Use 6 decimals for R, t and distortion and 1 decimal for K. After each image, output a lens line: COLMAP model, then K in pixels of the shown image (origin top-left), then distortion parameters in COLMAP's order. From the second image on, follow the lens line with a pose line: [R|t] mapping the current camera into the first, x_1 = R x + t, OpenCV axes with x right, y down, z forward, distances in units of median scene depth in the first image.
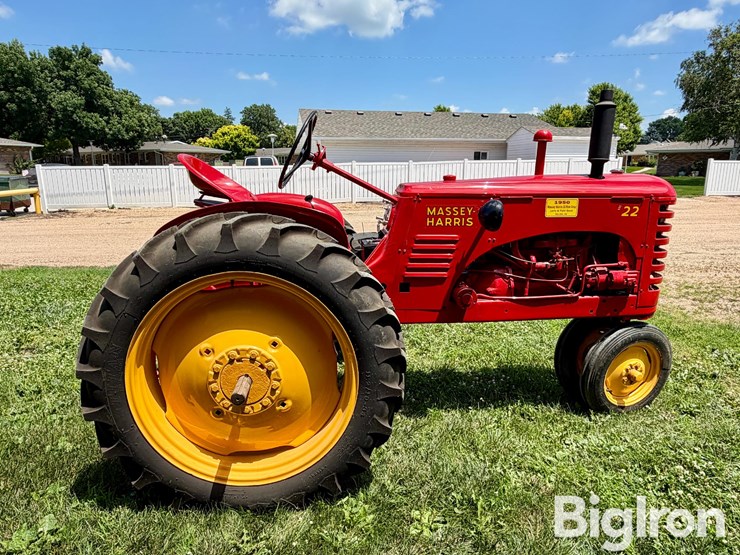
lens RADIAL K [[470.0, 0, 387.5], [0, 470.0, 282.3], [0, 0, 1]] dist [-0.006378, 0.002103]
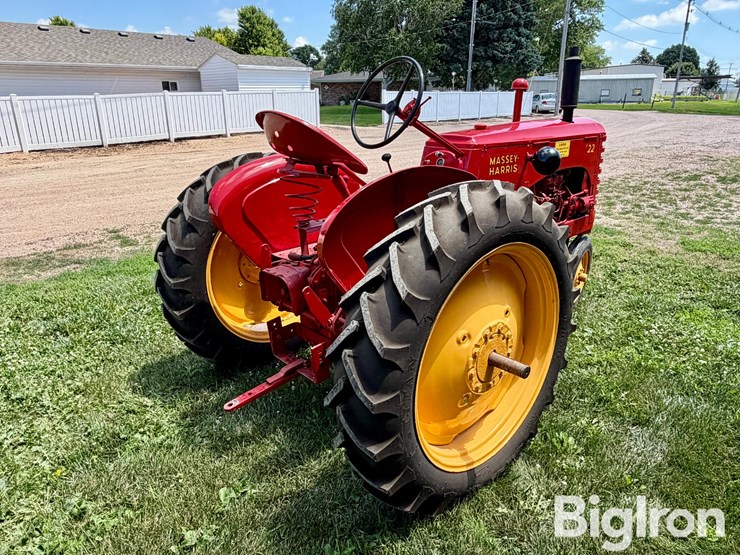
lens RADIAL K [[494.8, 0, 371.8], [0, 494.8, 281.1], [0, 0, 1]] dist [-0.002546, -0.000826]
pose [[0.808869, -0.211164, 0.548762, -0.761715], [0.146259, 0.976211, 0.160061, -0.103776], [-0.569507, -0.049207, 0.820512, 0.235616]]
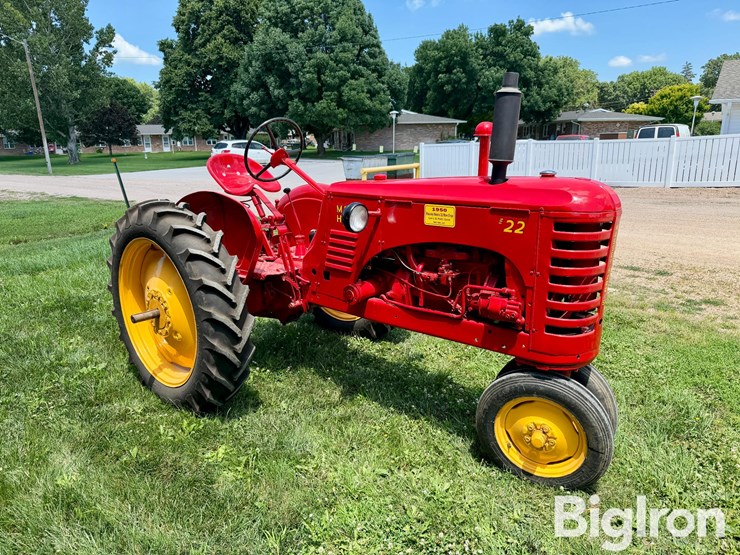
lens RADIAL K [[529.8, 0, 370.0], [0, 529.8, 277.5], [0, 0, 1]] dist [-0.002891, 0.000338]
pose [[0.701880, 0.161517, -0.693741, 0.996702], [-0.150955, 0.985558, 0.076733, -0.098872], [0.696116, 0.050866, 0.716125, 0.184498]]
